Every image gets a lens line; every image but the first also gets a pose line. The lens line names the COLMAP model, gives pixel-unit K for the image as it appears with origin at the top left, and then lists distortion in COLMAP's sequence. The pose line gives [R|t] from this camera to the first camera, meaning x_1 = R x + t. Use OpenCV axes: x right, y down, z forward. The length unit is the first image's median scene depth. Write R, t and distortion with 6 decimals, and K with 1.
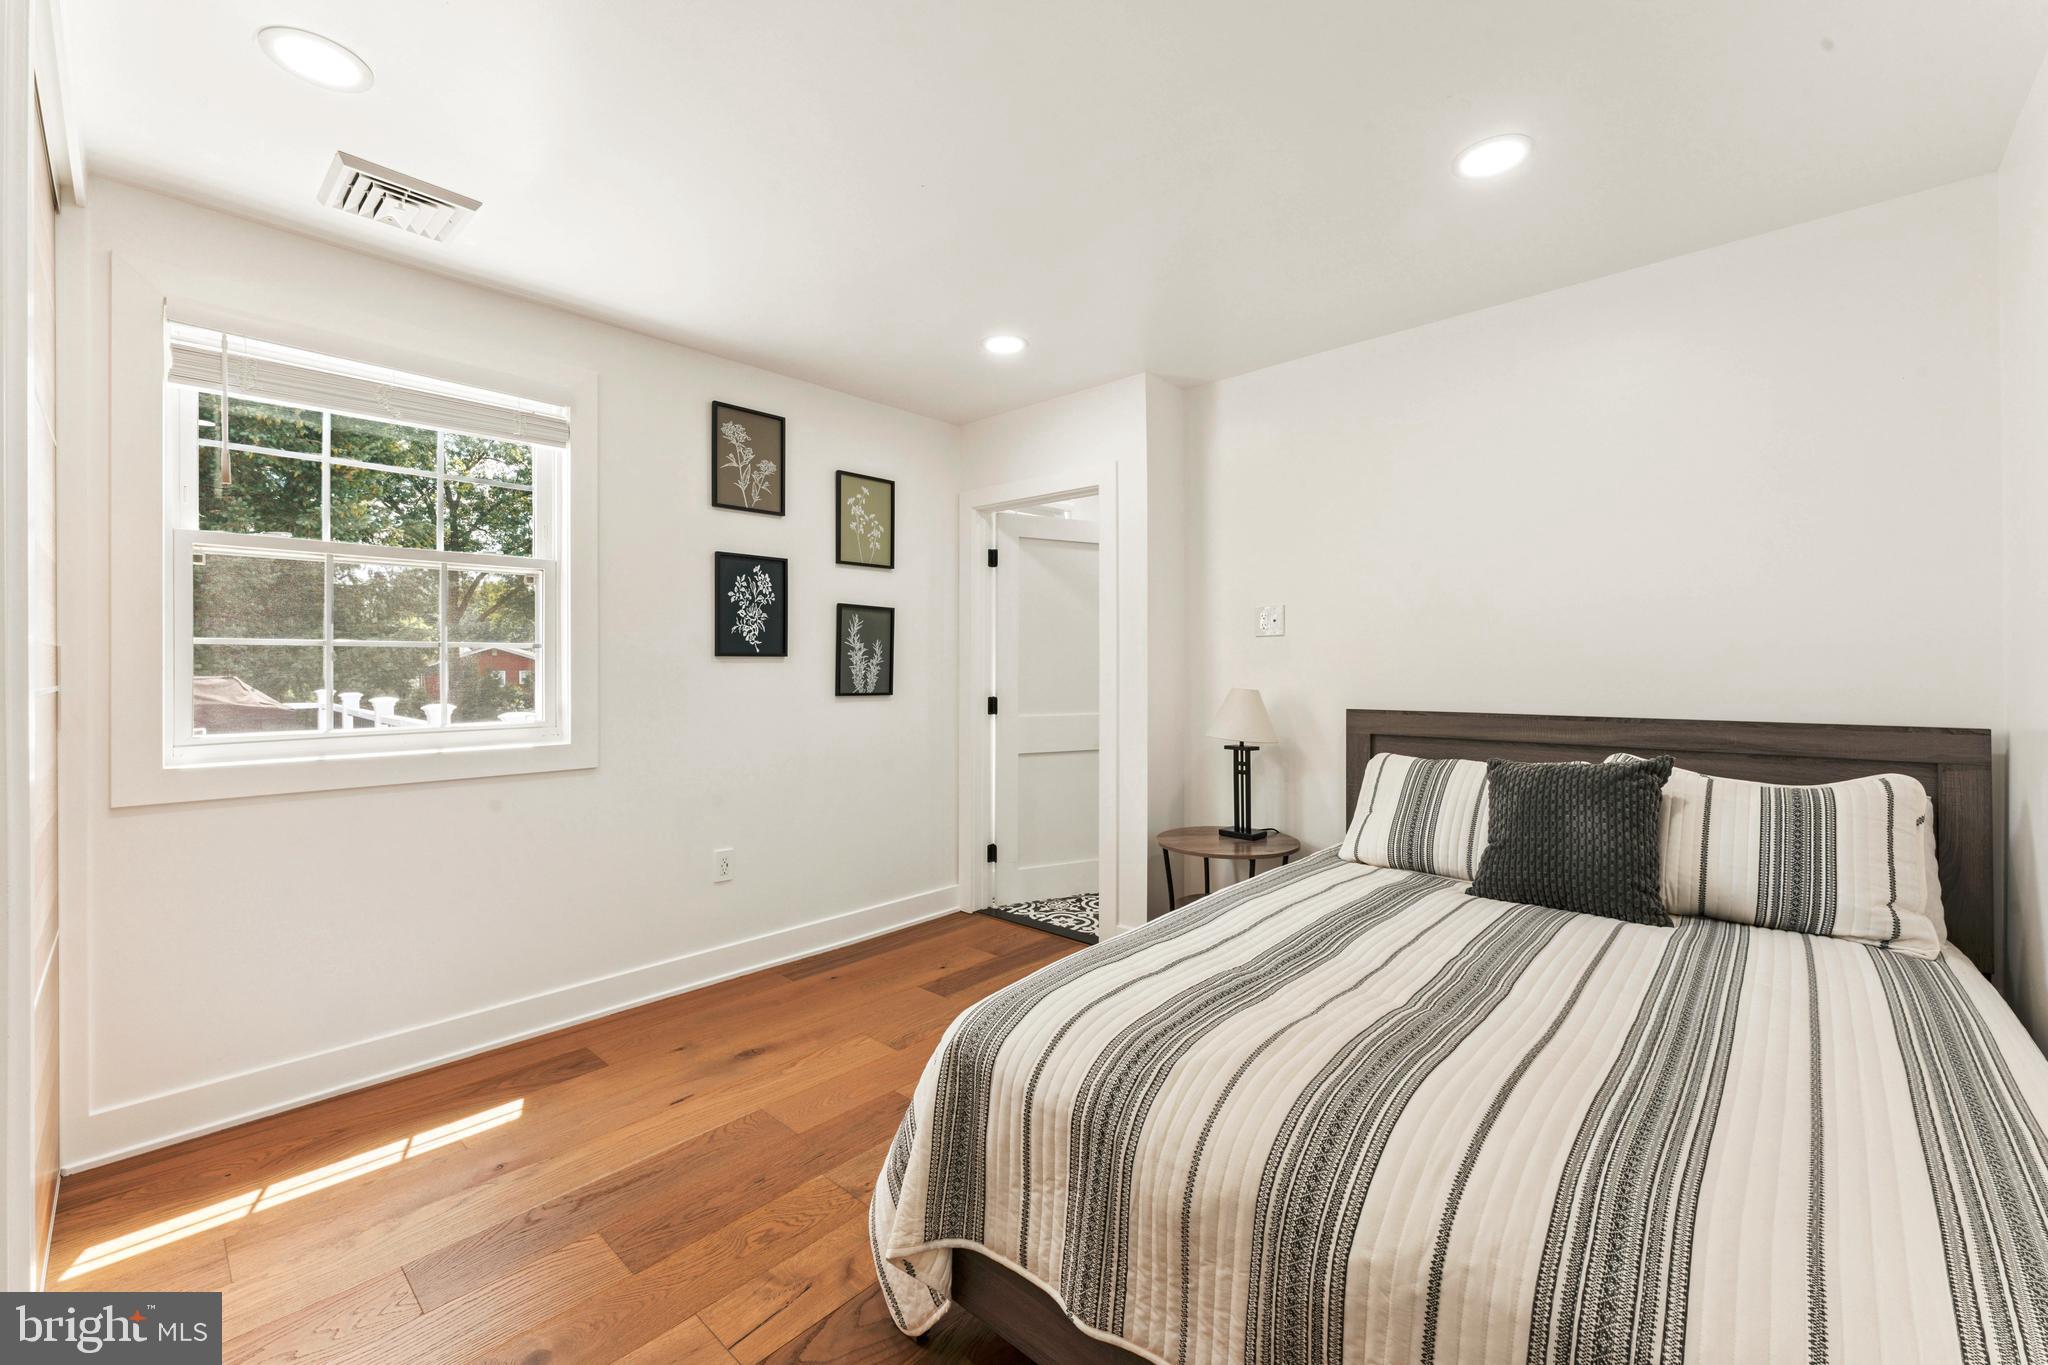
lens RADIAL K [[809.3, 0, 1028.8], [0, 809.3, 683.0], [0, 0, 1]] dist [0.000814, 0.000230]
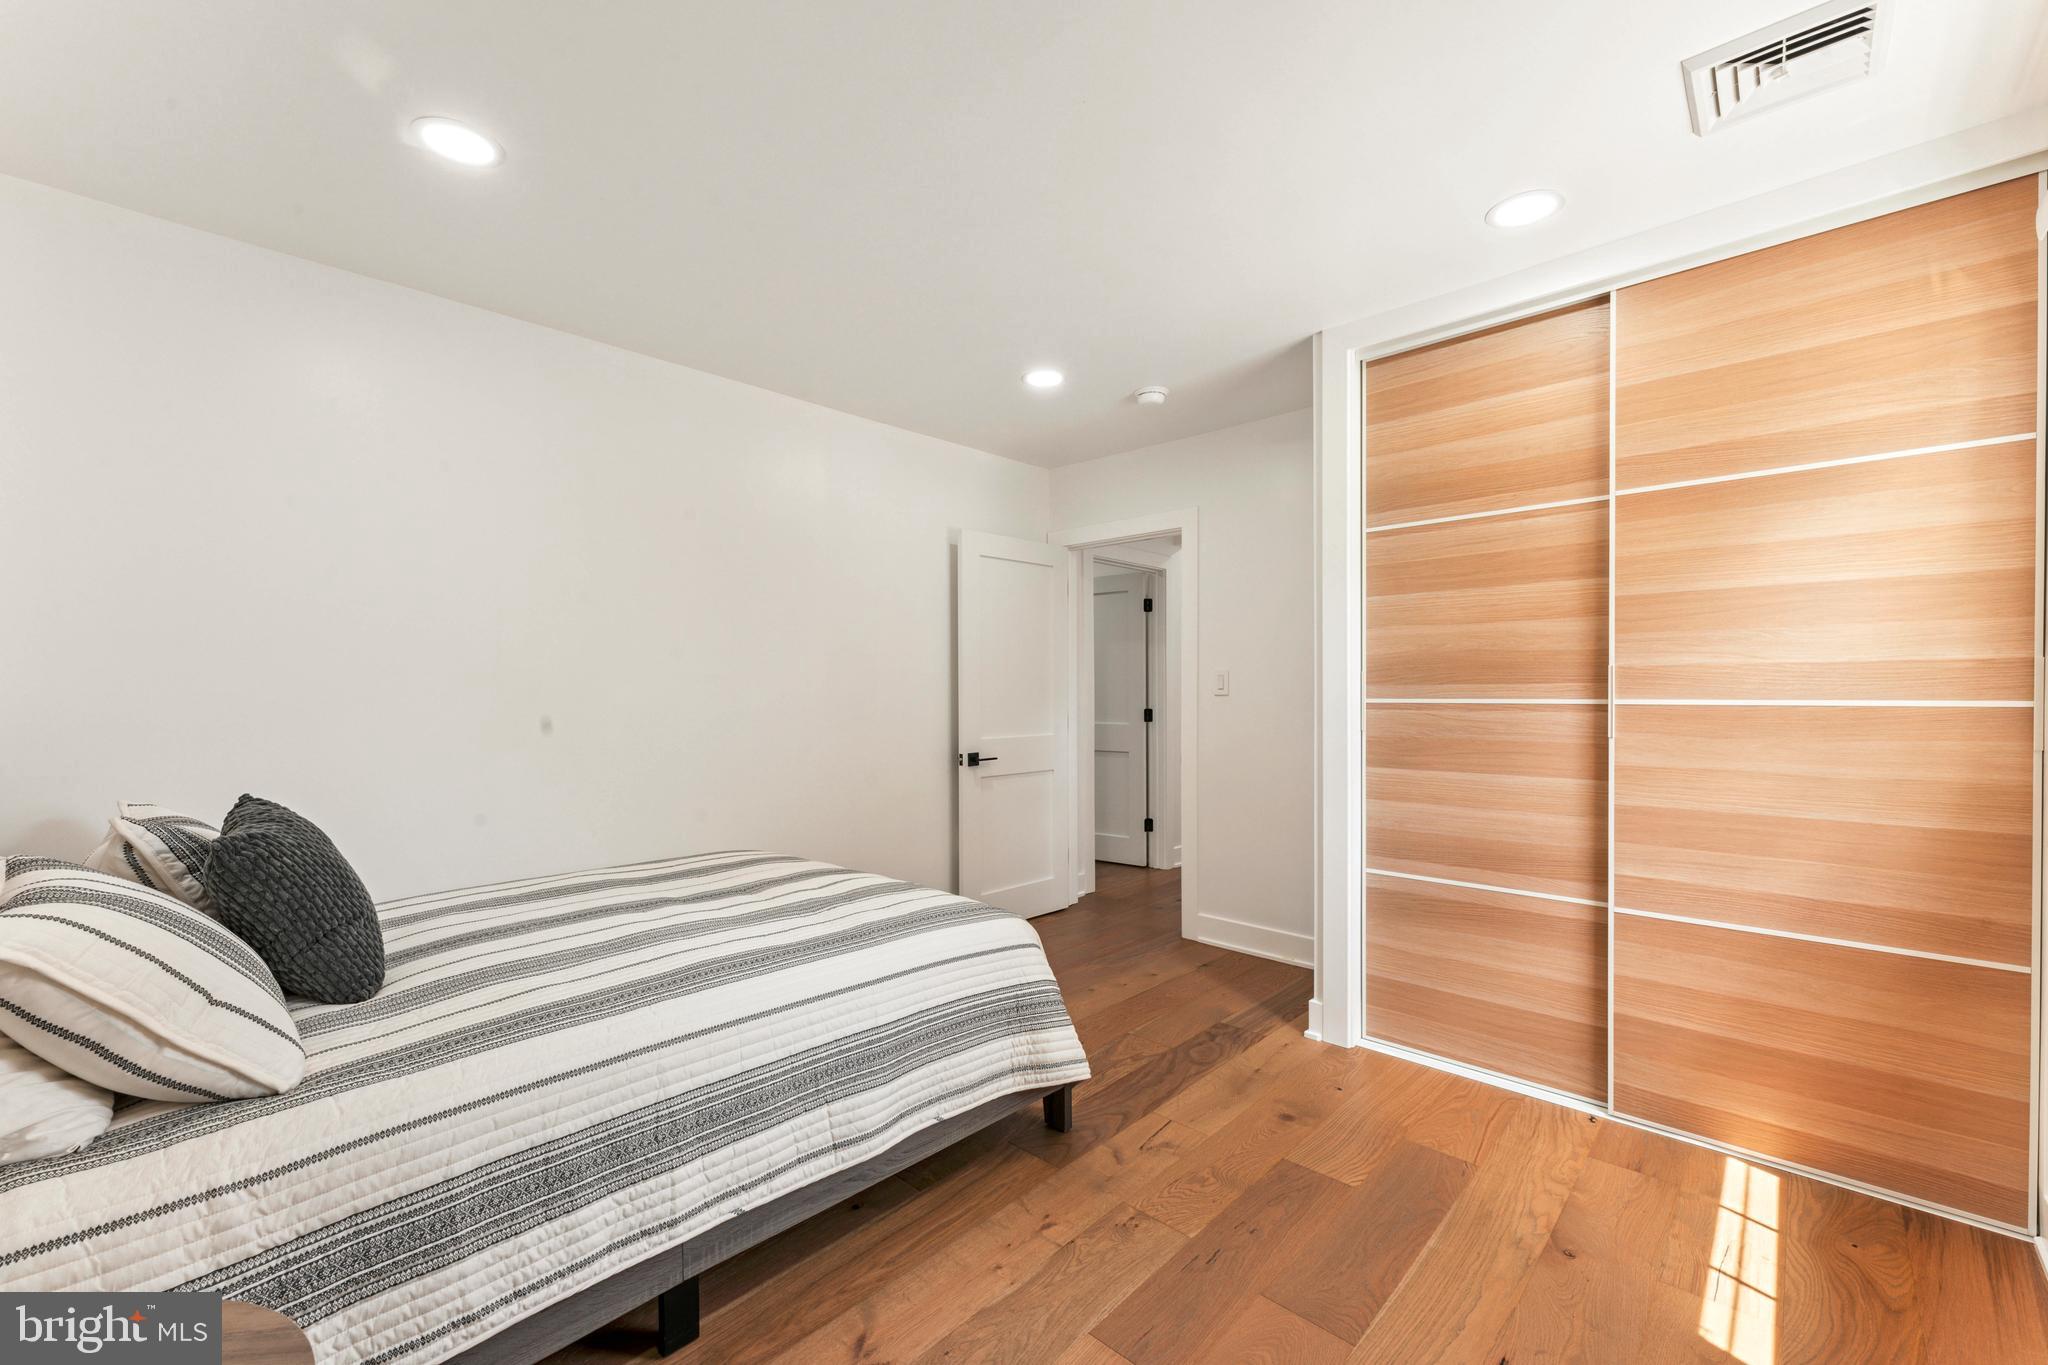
lens RADIAL K [[809.3, 0, 1028.8], [0, 809.3, 683.0], [0, 0, 1]] dist [0.000814, 0.000230]
pose [[-0.999968, 0.007054, 0.003893, -0.082655], [0.007073, 0.999963, 0.004804, -0.022644], [-0.003859, 0.004831, -0.999981, 1.899606]]
